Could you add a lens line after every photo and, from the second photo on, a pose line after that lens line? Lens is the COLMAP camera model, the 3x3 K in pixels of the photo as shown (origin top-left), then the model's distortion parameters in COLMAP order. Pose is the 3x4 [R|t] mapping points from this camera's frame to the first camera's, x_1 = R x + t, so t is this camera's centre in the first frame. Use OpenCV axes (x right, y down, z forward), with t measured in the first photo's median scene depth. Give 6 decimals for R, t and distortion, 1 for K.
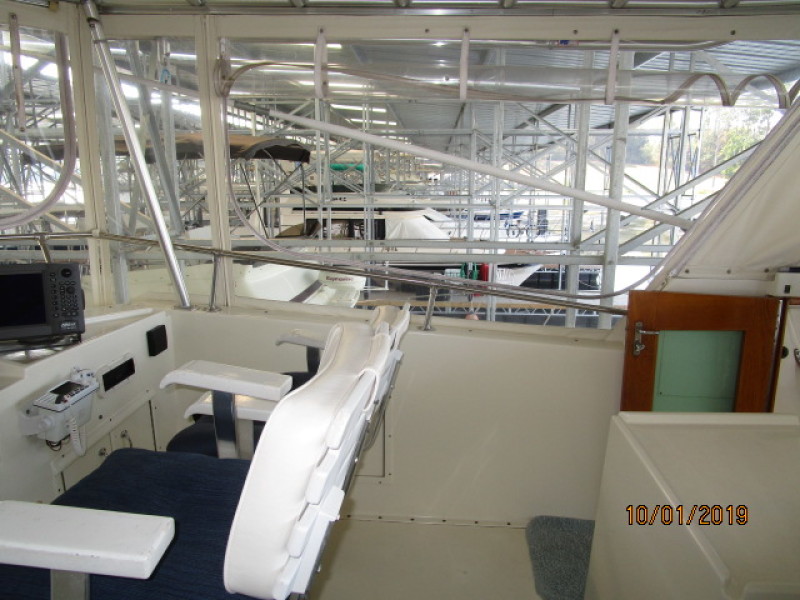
lens RADIAL K [[567.0, 0, 398.9], [0, 567.0, 297.7], [0, 0, 1]] dist [-0.014147, -0.008533]
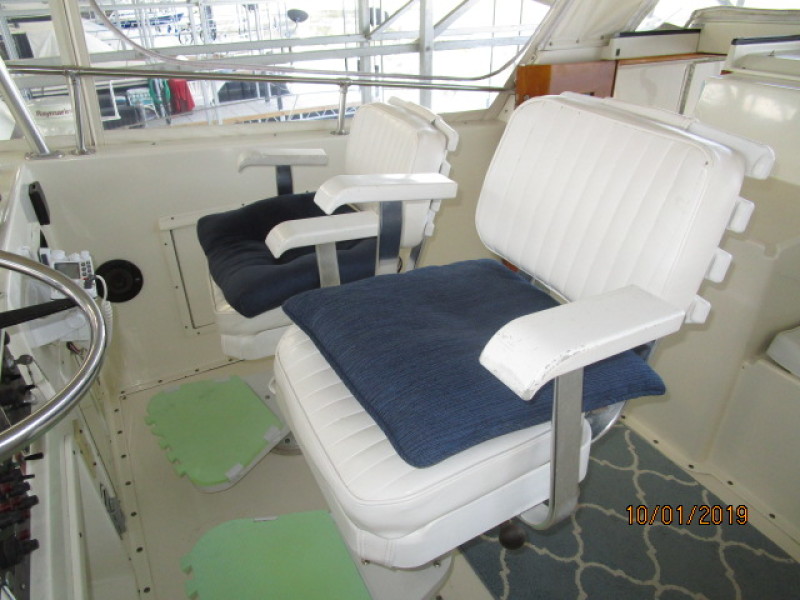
lens RADIAL K [[567.0, 0, 401.4], [0, 567.0, 300.4], [0, 0, 1]] dist [-0.014147, -0.008533]
pose [[0.838841, -0.290437, 0.460426, -0.381660], [0.129022, 0.927758, 0.350168, -0.004130], [-0.528866, -0.234330, 0.815715, 0.107990]]
